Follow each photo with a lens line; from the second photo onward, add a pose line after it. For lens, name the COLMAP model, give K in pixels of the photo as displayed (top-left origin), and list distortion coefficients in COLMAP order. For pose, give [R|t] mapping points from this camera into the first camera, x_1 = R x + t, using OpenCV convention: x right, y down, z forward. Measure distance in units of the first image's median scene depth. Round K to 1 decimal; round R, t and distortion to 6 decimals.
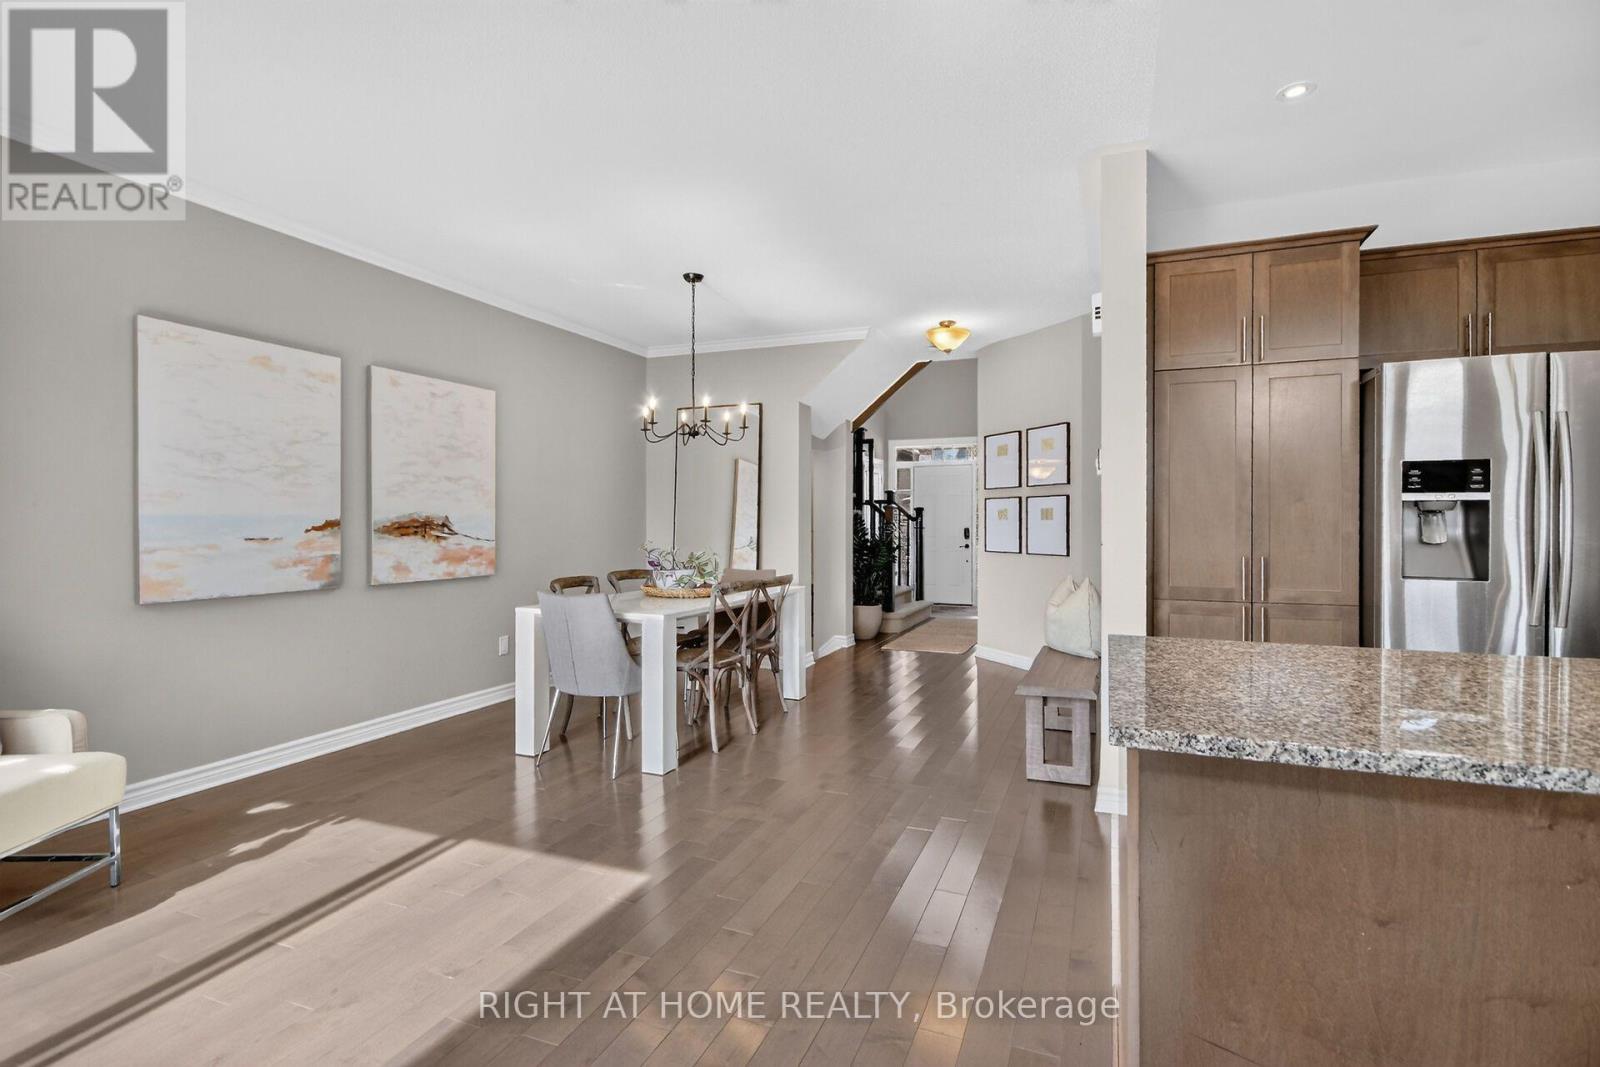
lens RADIAL K [[758.6, 0, 802.6], [0, 758.6, 528.9], [0, 0, 1]] dist [0.006230, -0.006361]
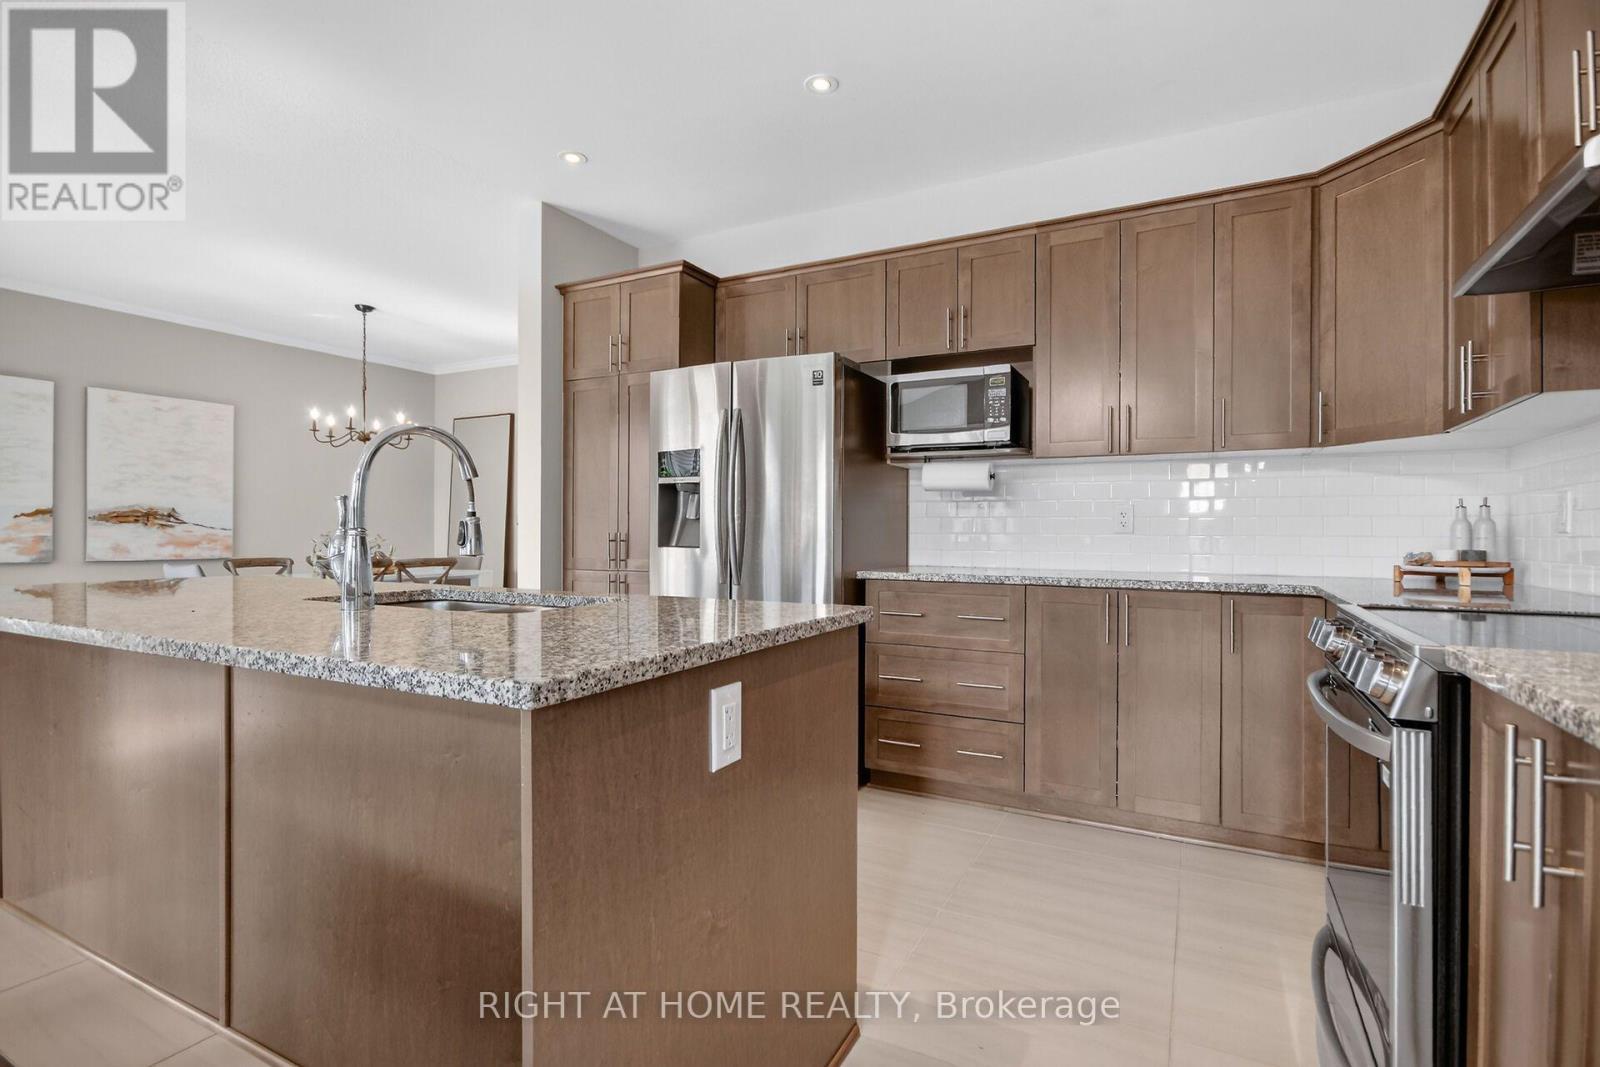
lens RADIAL K [[758.6, 0, 795.7], [0, 758.6, 534.7], [0, 0, 1]] dist [0.006230, -0.006361]
pose [[0.994512, 0.003253, -0.104574, 0.709030], [-0.004018, 0.999967, -0.007107, 0.033099], [0.104547, 0.007488, 0.994492, -0.123748]]
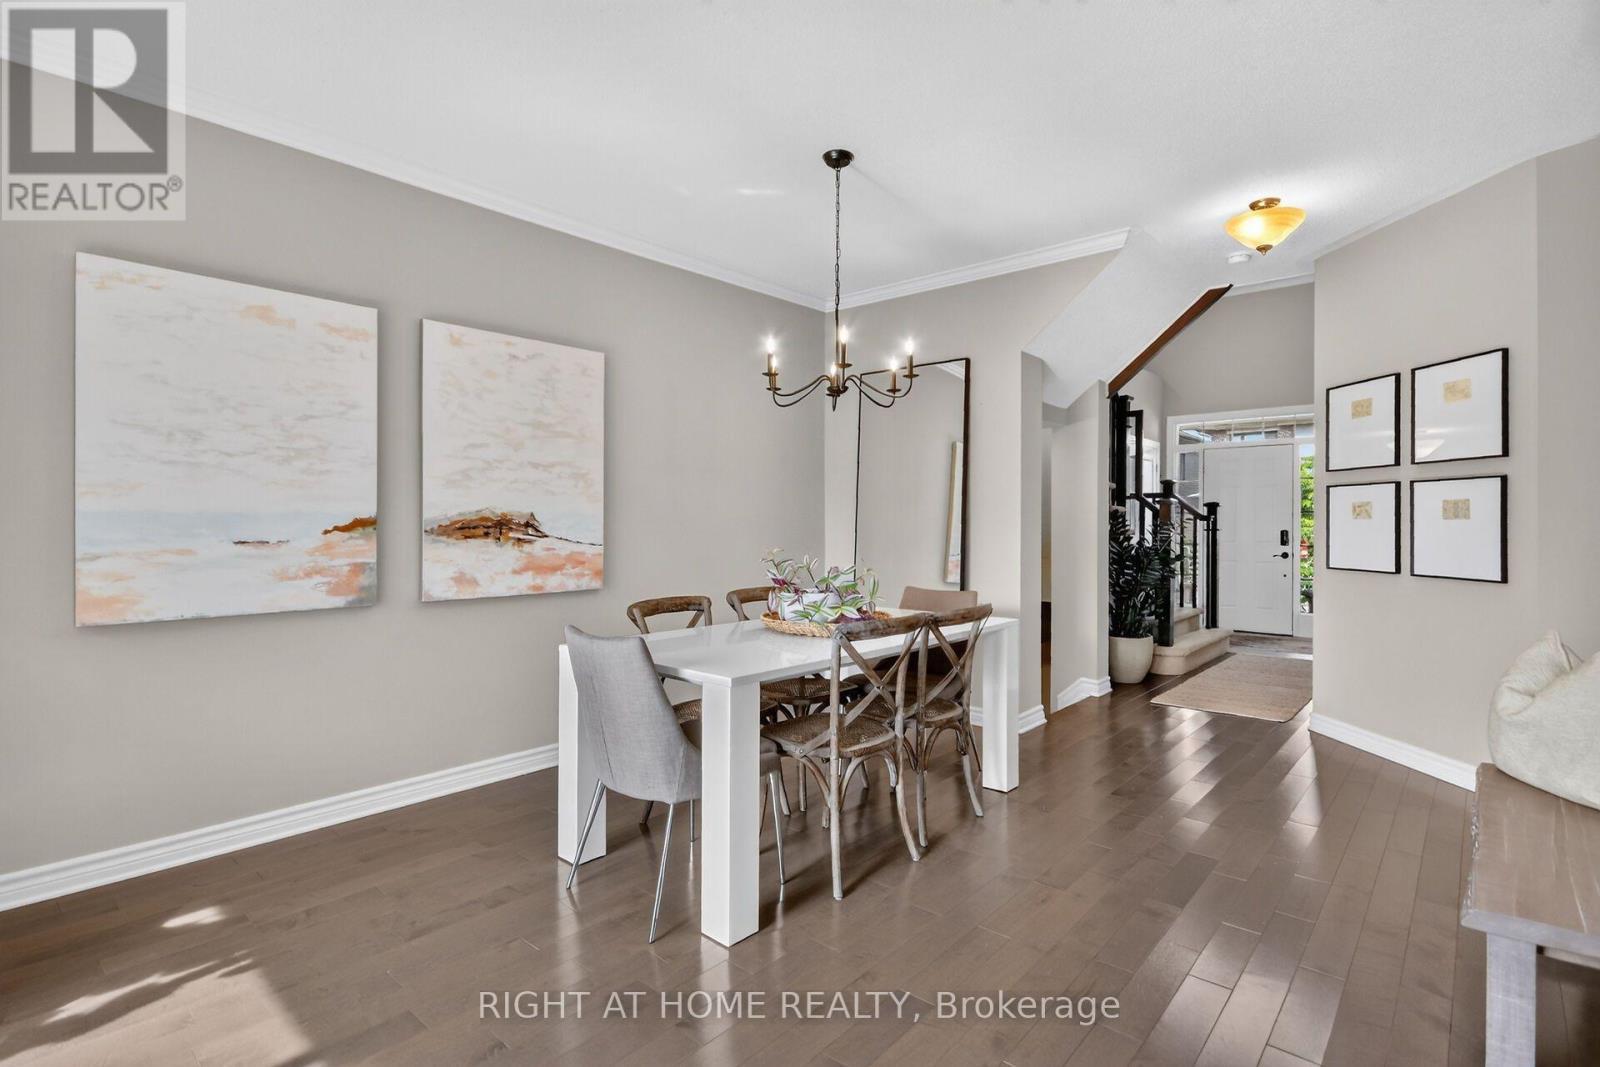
lens RADIAL K [[758.6, 0, 802.9], [0, 758.6, 524.3], [0, 0, 1]] dist [0.006230, -0.006361]
pose [[0.942702, 0.003208, -0.333622, 0.057261], [-0.004944, 0.999978, -0.004355, -0.003741], [0.333600, 0.005755, 0.942697, 0.384904]]
